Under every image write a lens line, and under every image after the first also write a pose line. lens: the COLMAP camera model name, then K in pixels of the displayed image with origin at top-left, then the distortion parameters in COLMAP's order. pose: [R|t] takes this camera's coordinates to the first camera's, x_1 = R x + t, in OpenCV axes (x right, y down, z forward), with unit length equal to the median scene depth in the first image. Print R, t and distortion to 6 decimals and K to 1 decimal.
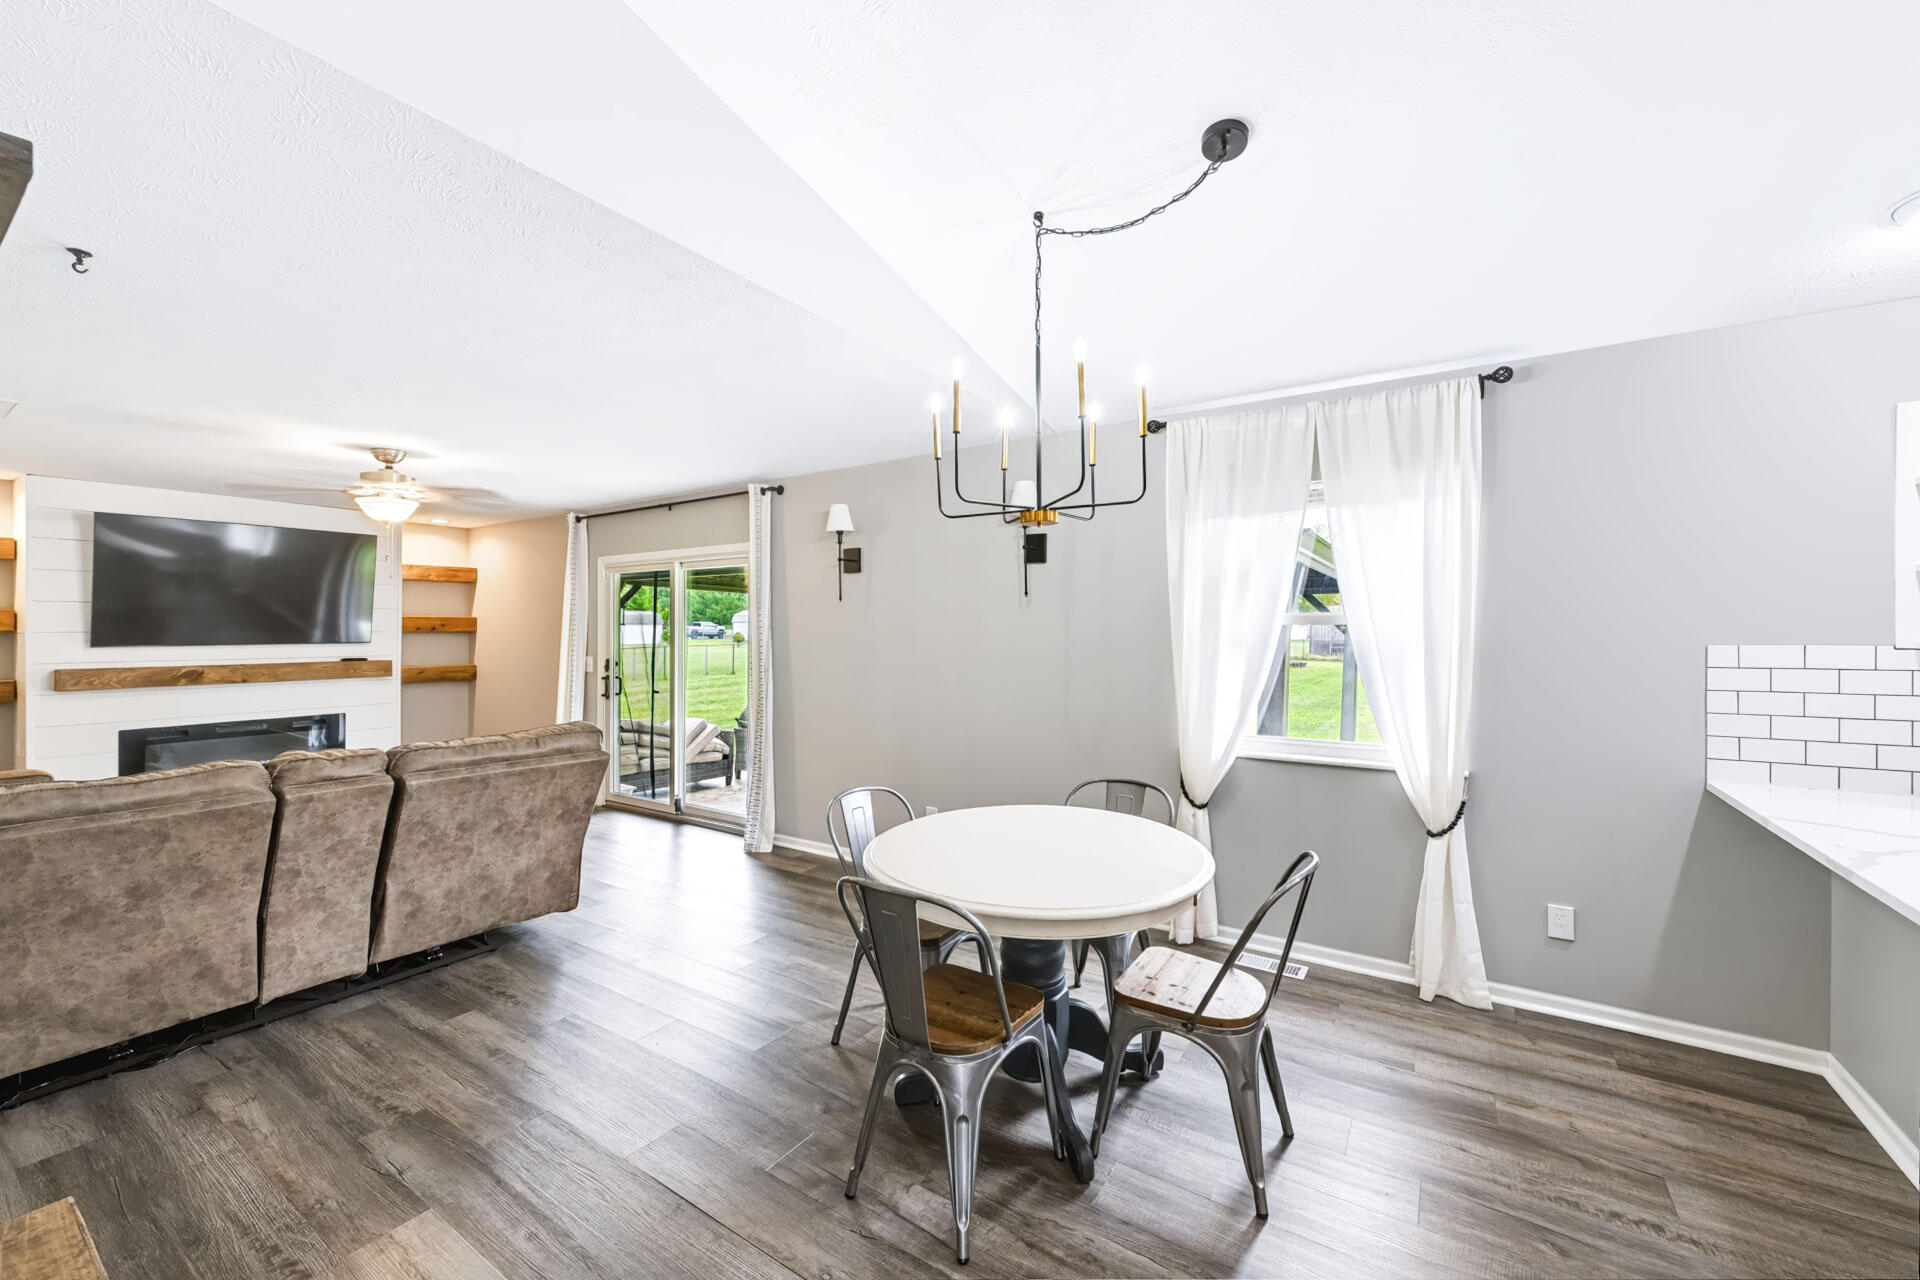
lens RADIAL K [[762.7, 0, 943.3], [0, 762.7, 640.5], [0, 0, 1]] dist [-0.001215, -0.001354]
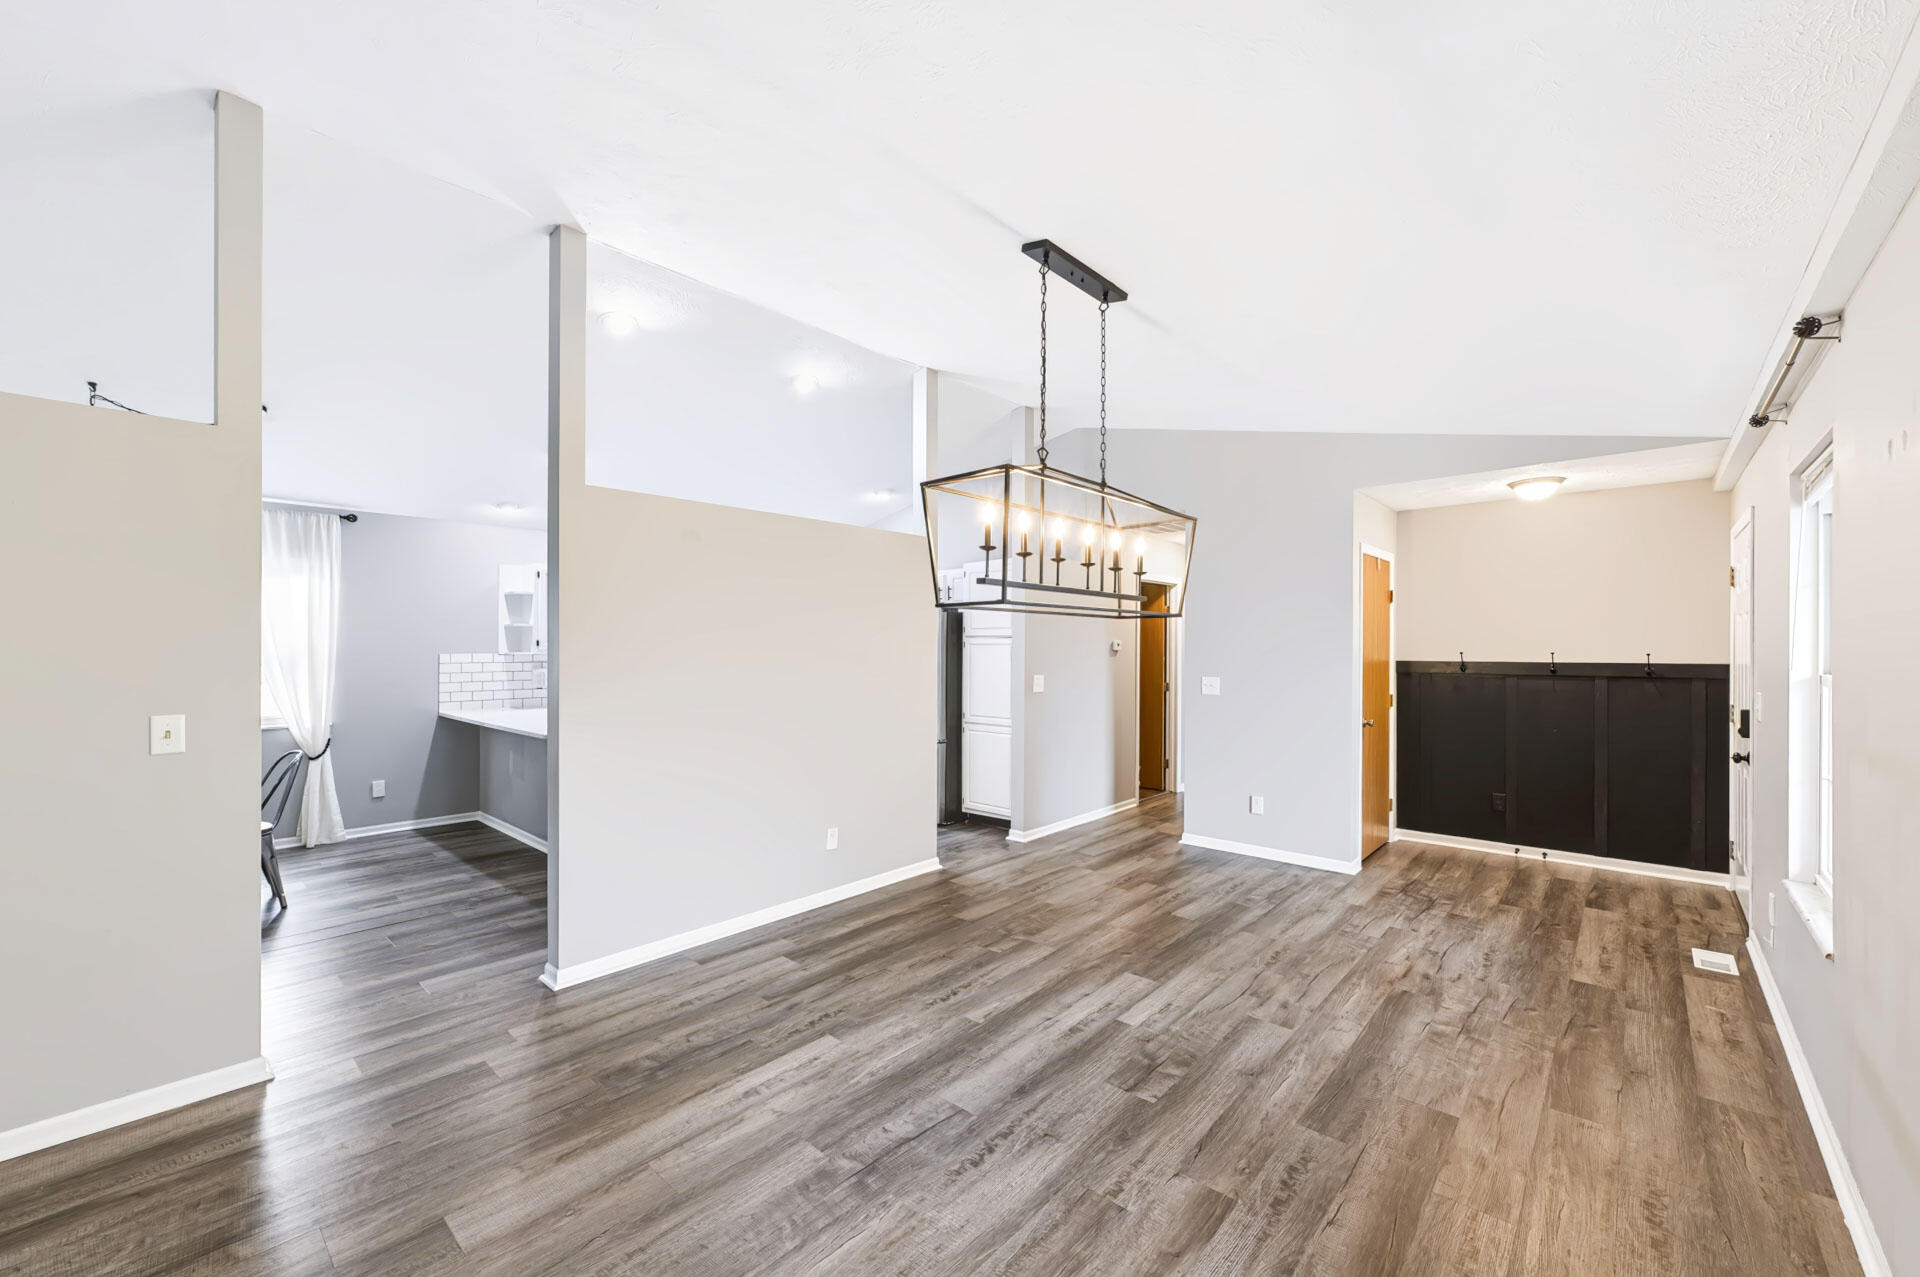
lens RADIAL K [[762.7, 0, 963.2], [0, 762.7, 640.0], [0, 0, 1]] dist [-0.001215, -0.001354]
pose [[0.132462, 0.005713, 0.991172, -0.833363], [0.009039, 0.999935, -0.006971, -0.004231], [-0.991147, 0.009883, 0.132401, -0.685431]]
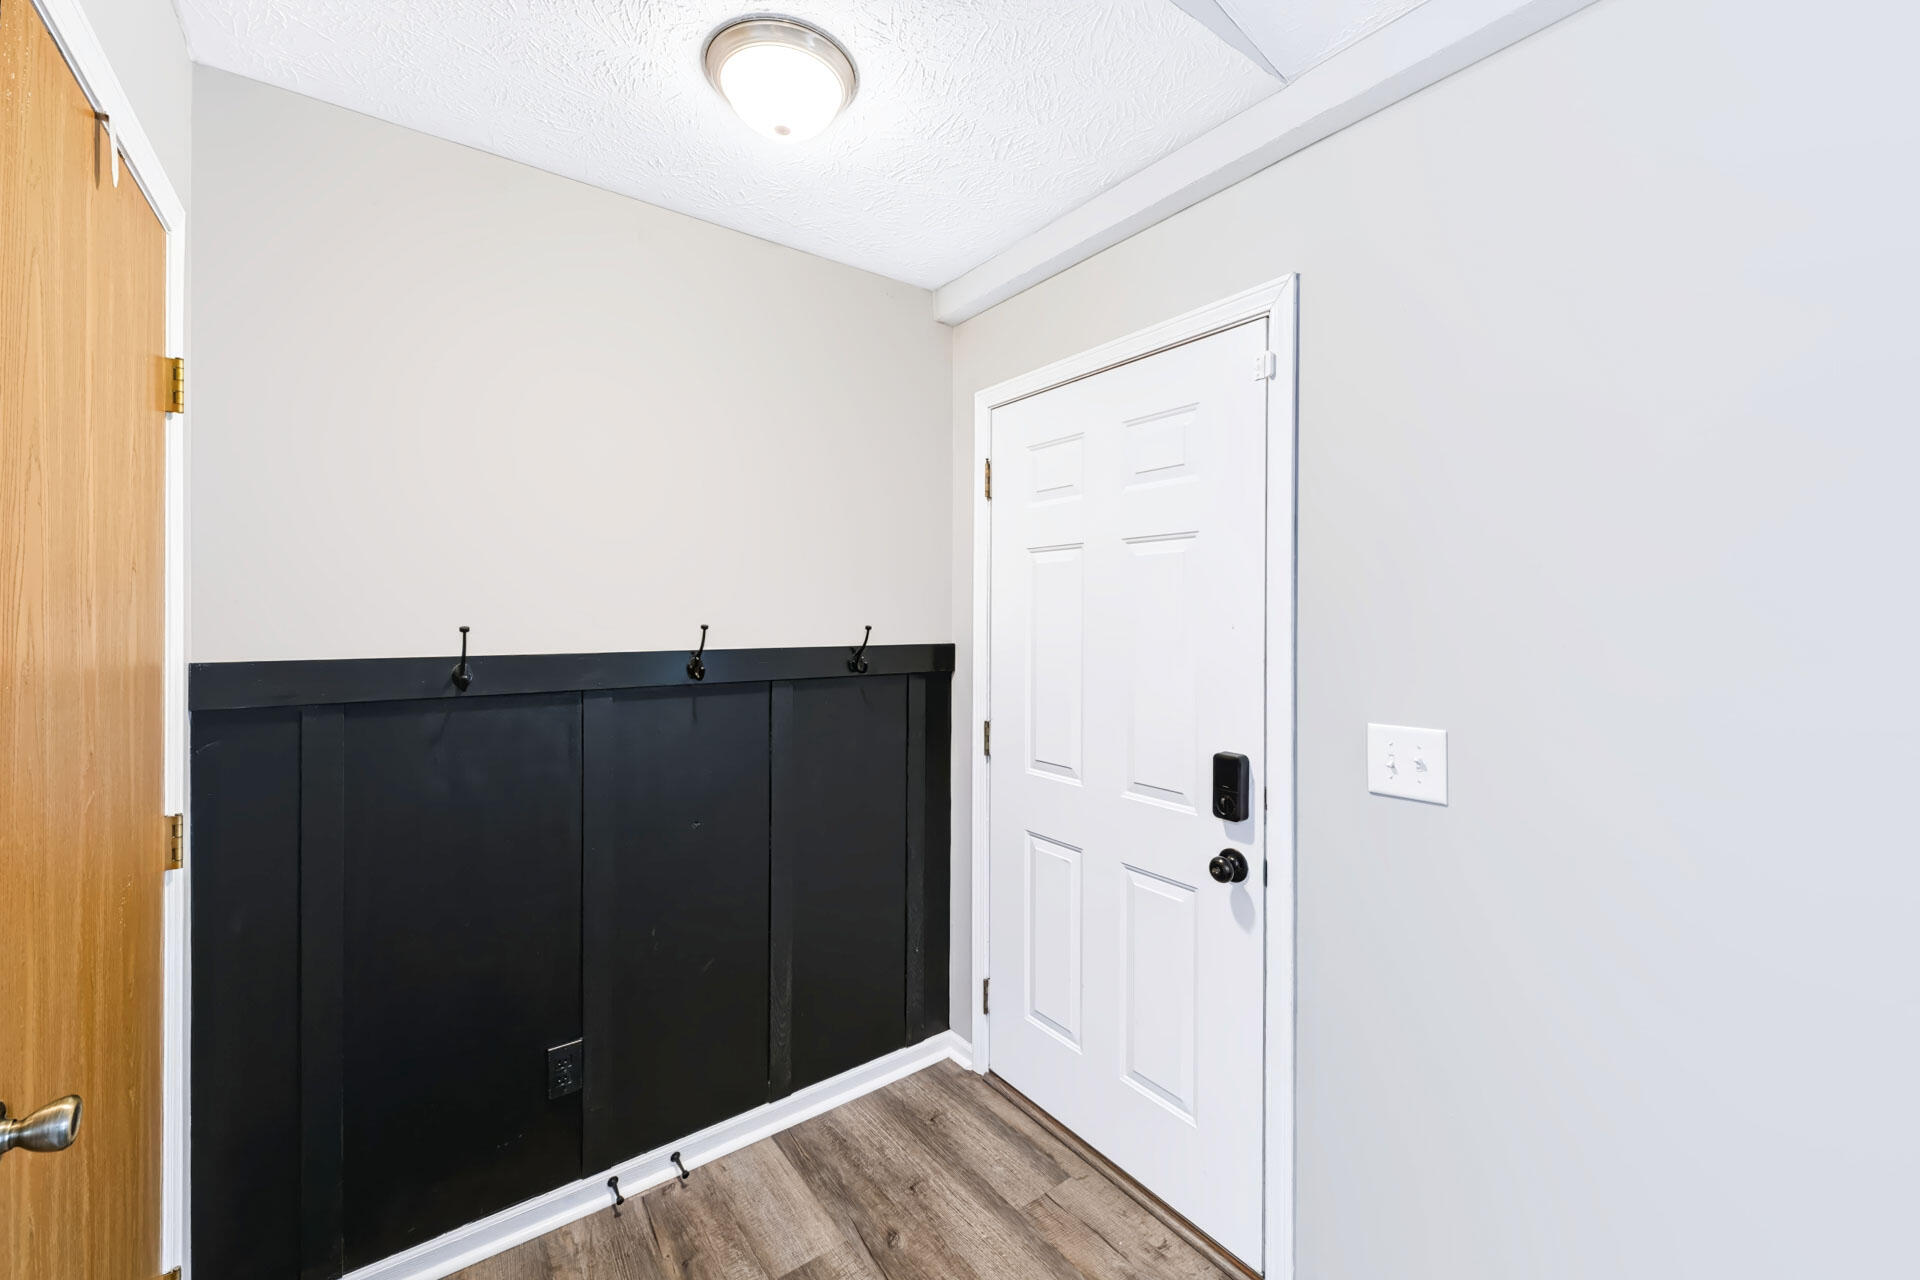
lens RADIAL K [[762.7, 0, 922.0], [0, 762.7, 614.3], [0, 0, 1]] dist [-0.001215, -0.001354]
pose [[-0.942612, -0.007169, 0.333812, 0.457874], [-0.001920, 0.999869, 0.016053, 0.005024], [-0.333884, 0.014491, -0.942503, -1.157159]]
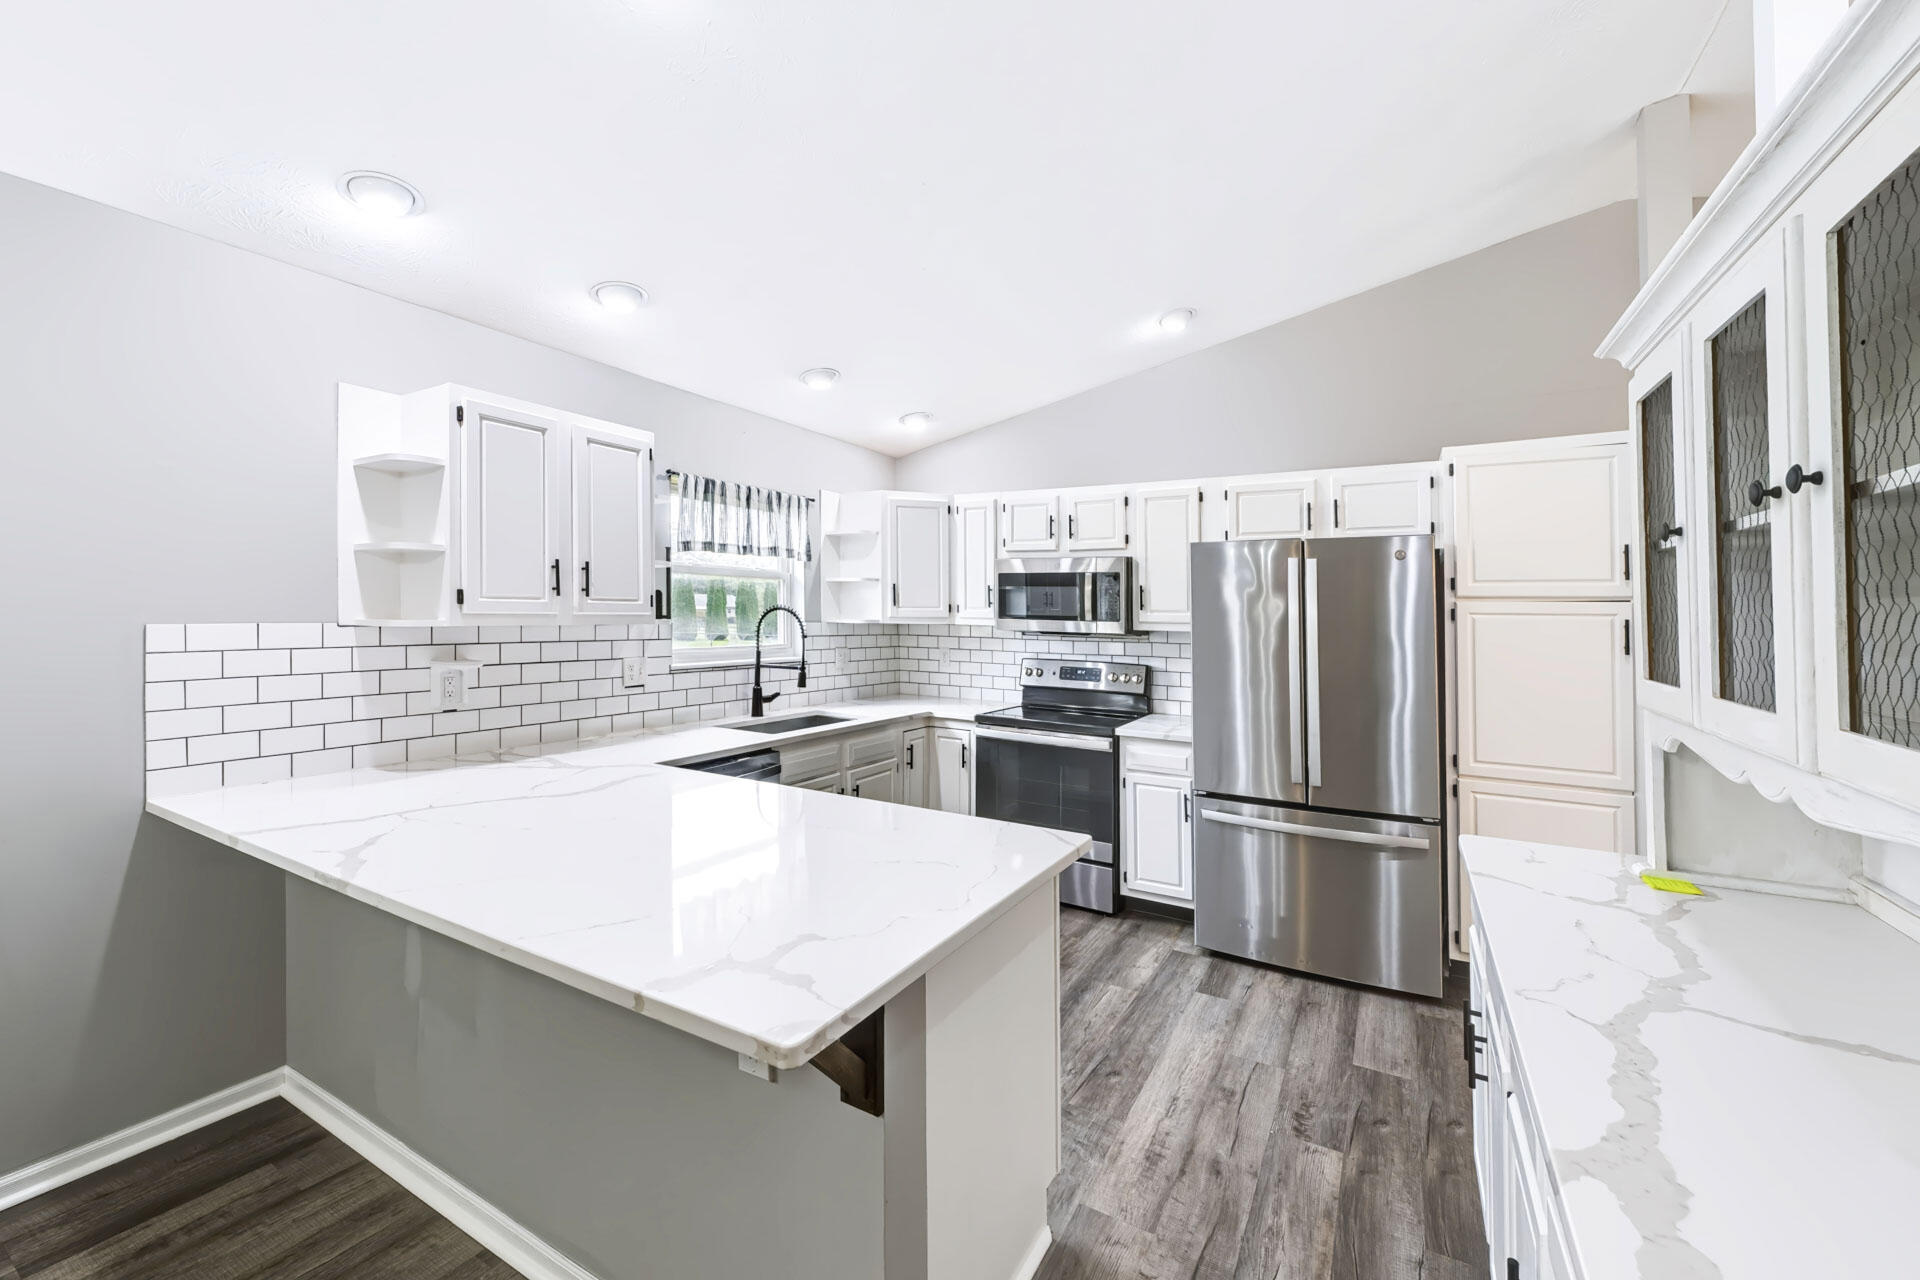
lens RADIAL K [[762.7, 0, 964.4], [0, 762.7, 614.2], [0, 0, 1]] dist [-0.001215, -0.001354]
pose [[-0.075950, 0.000360, 0.997112, 0.128013], [-0.000636, 1.000000, -0.000410, -0.003042], [-0.997111, -0.000665, -0.075950, 0.171585]]
